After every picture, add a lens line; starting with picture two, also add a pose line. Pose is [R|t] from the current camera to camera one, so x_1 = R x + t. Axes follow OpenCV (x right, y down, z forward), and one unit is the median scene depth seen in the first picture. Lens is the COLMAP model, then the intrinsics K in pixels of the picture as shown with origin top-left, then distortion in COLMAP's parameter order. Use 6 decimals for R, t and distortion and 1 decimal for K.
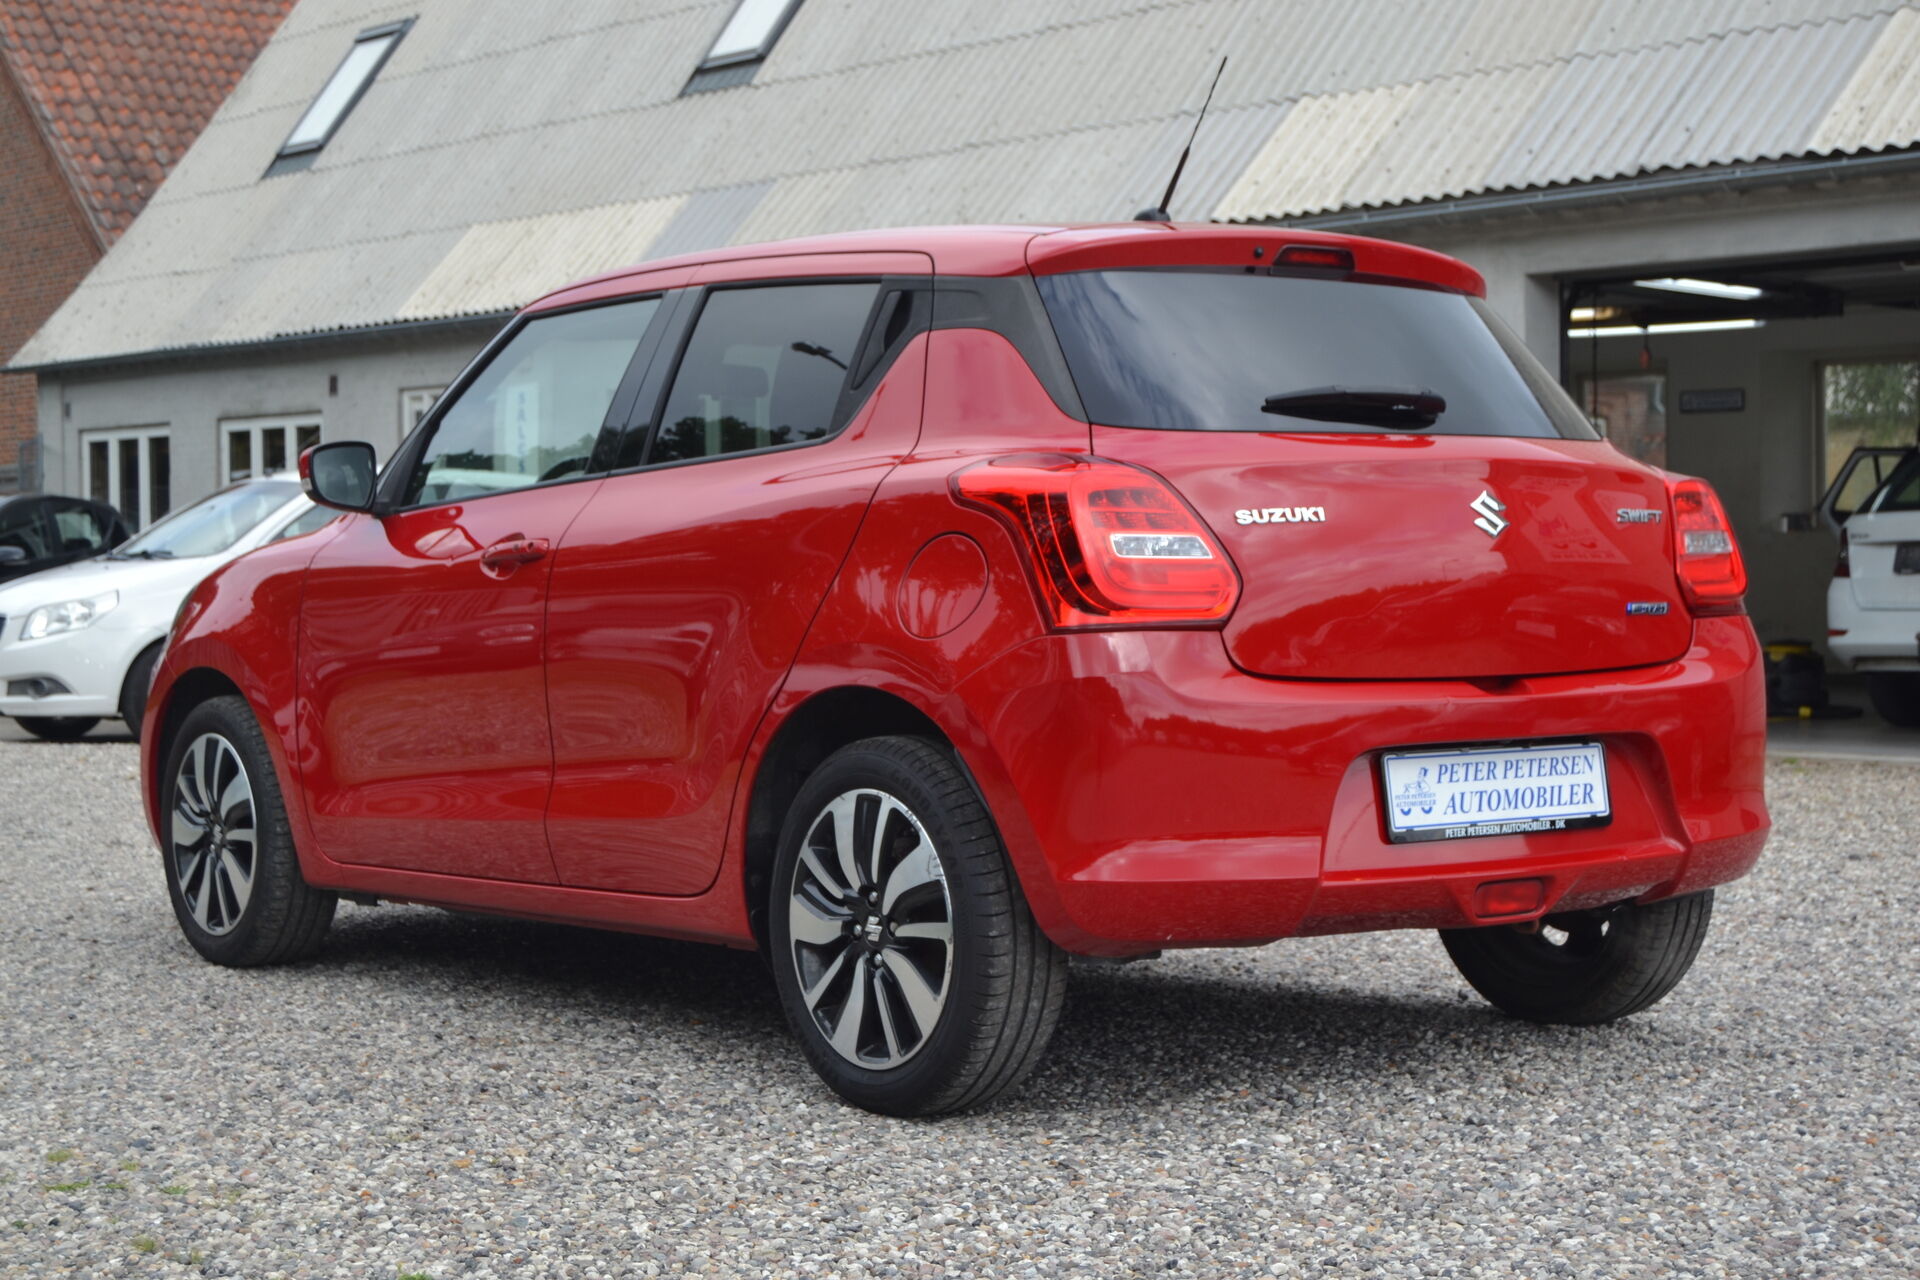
lens RADIAL K [[3233.7, 0, 960.6], [0, 3233.7, 632.0], [0, 0, 1]] dist [-0.029713, 0.000000]
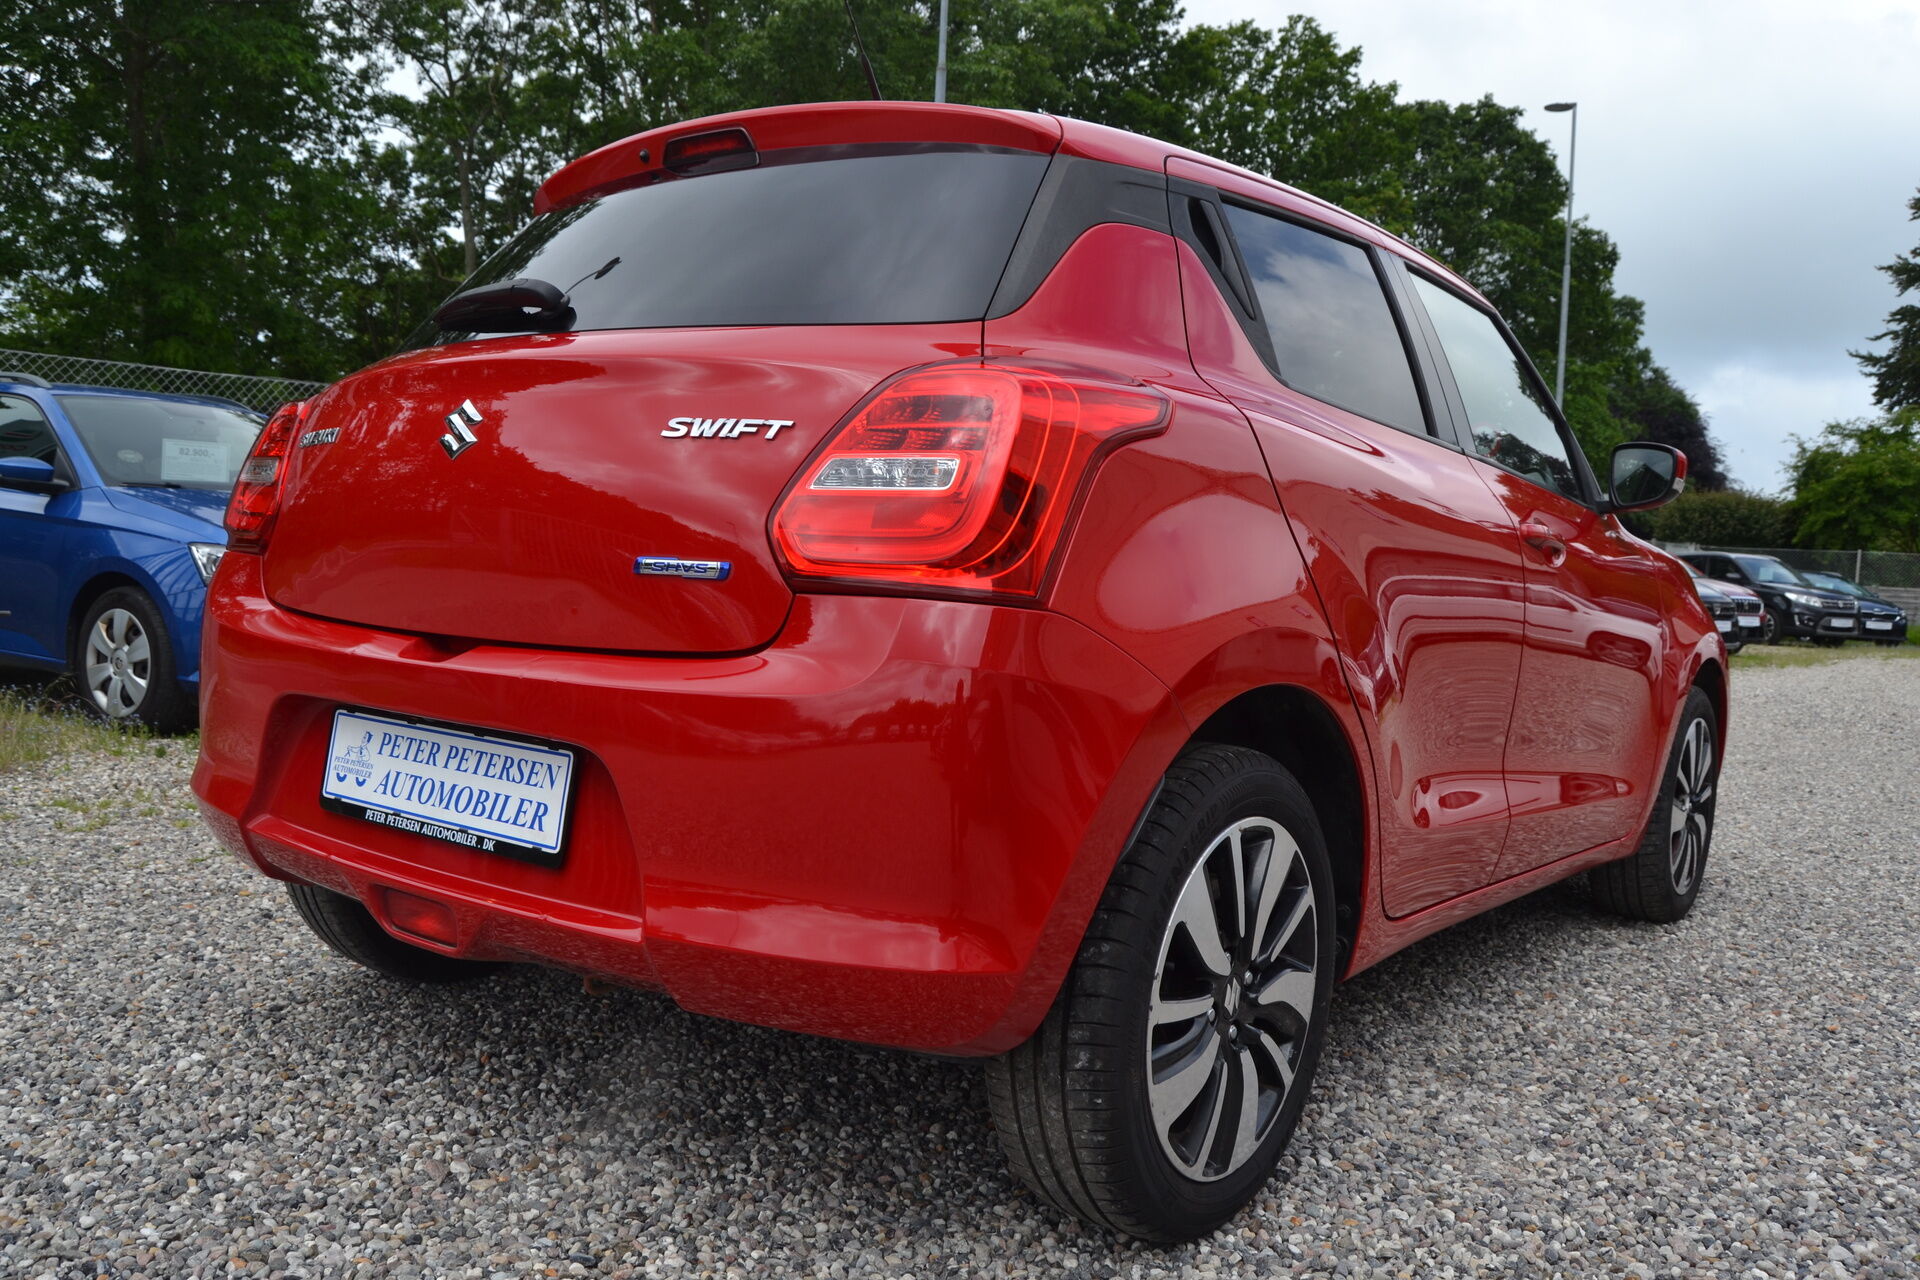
lens RADIAL K [[1602.7, 0, 944.8], [0, 1602.7, 655.9], [0, 0, 1]] dist [-0.089021, 0.027318]
pose [[0.255408, 0.078985, -0.963602, 0.569242], [-0.074888, 0.995279, 0.061733, -0.014281], [0.963929, 0.056395, 0.260118, 1.019945]]
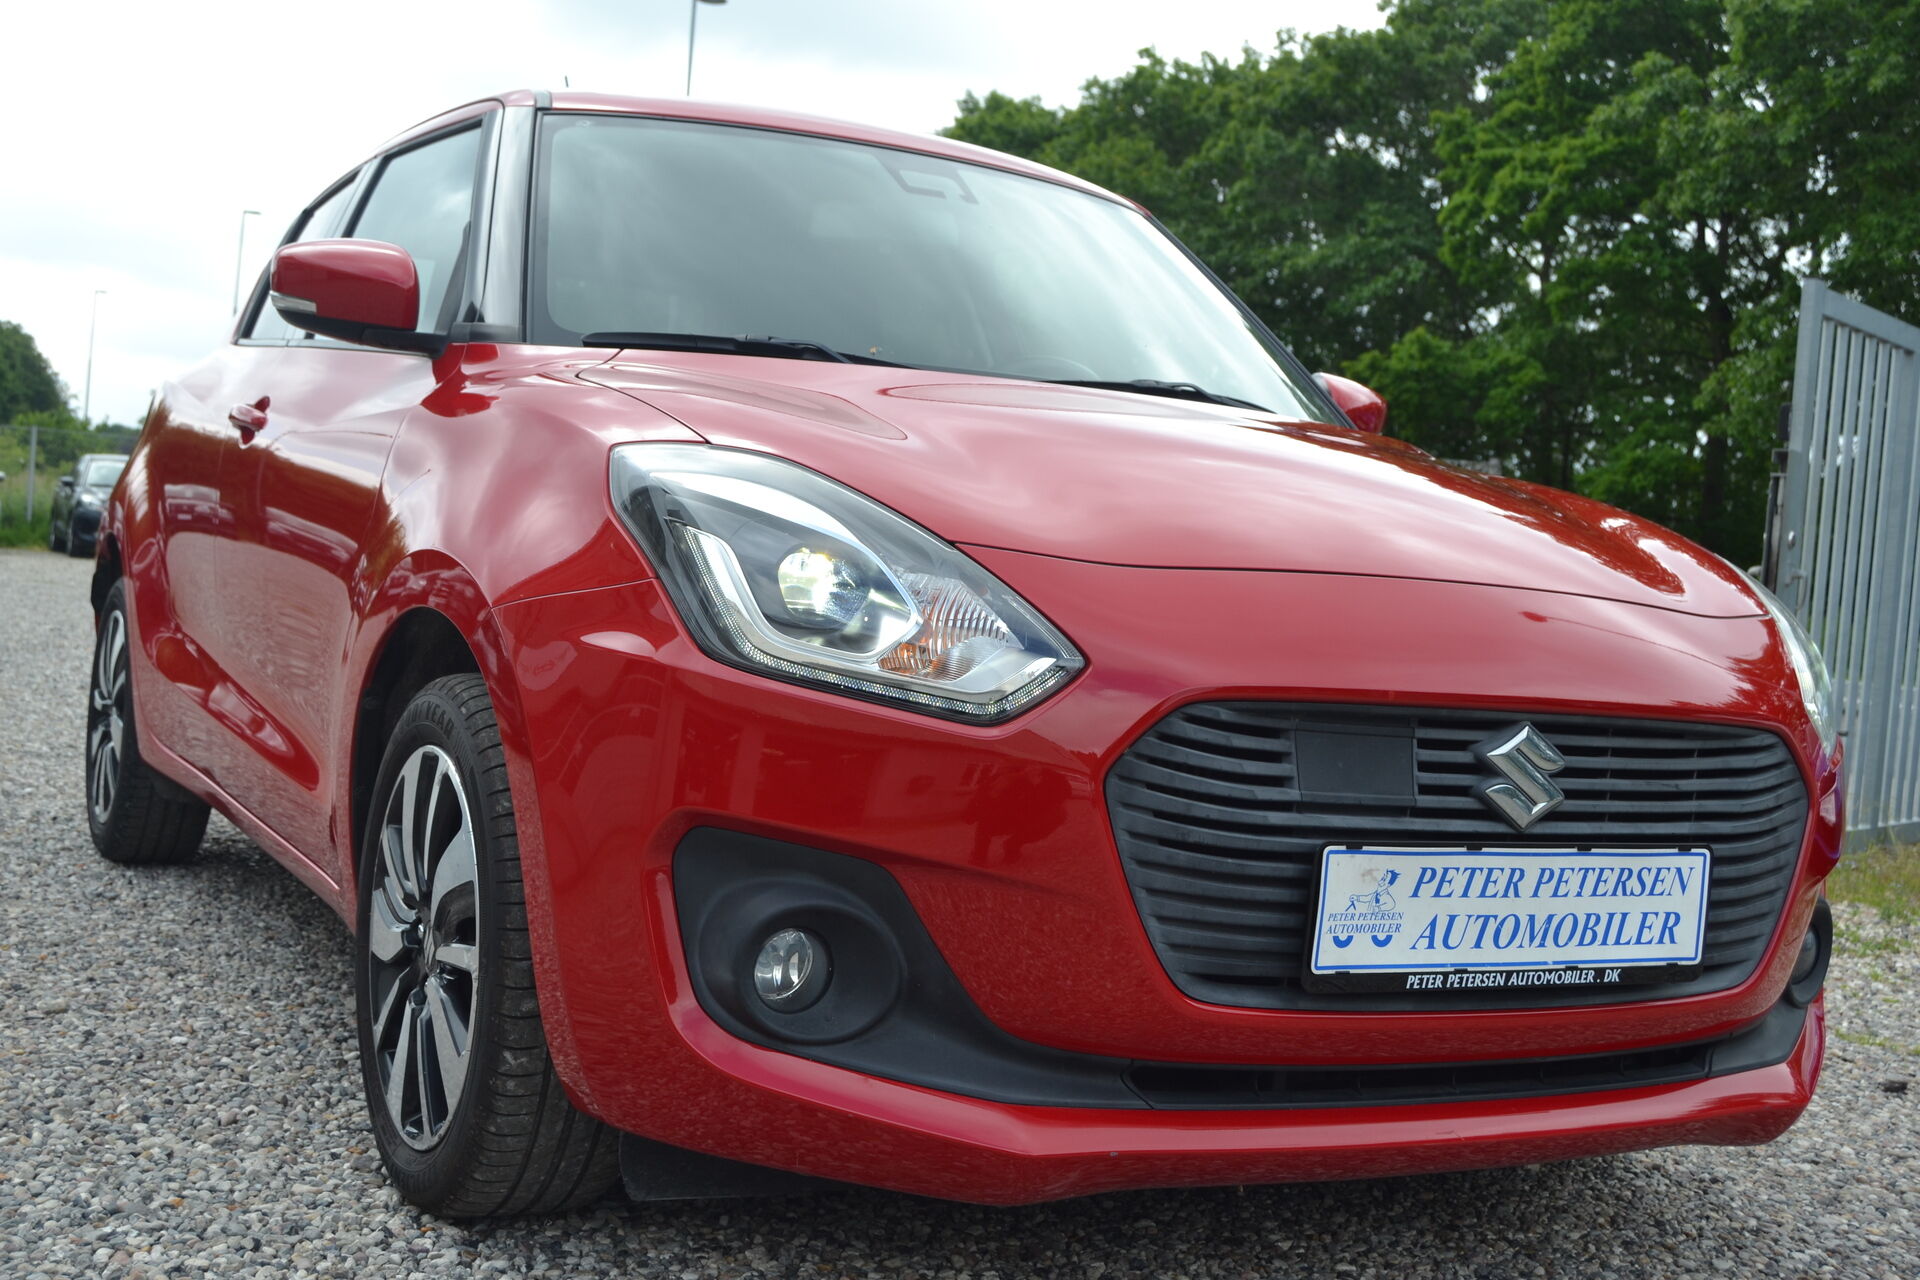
lens RADIAL K [[2213.8, 0, 964.8], [0, 2213.8, 637.7], [0, 0, 1]] dist [-0.066641, 0.000000]
pose [[0.971115, 0.192182, -0.141429, 0.114275], [-0.169360, 0.972674, 0.158818, -0.050126], [0.168087, -0.130278, 0.977126, 0.585839]]
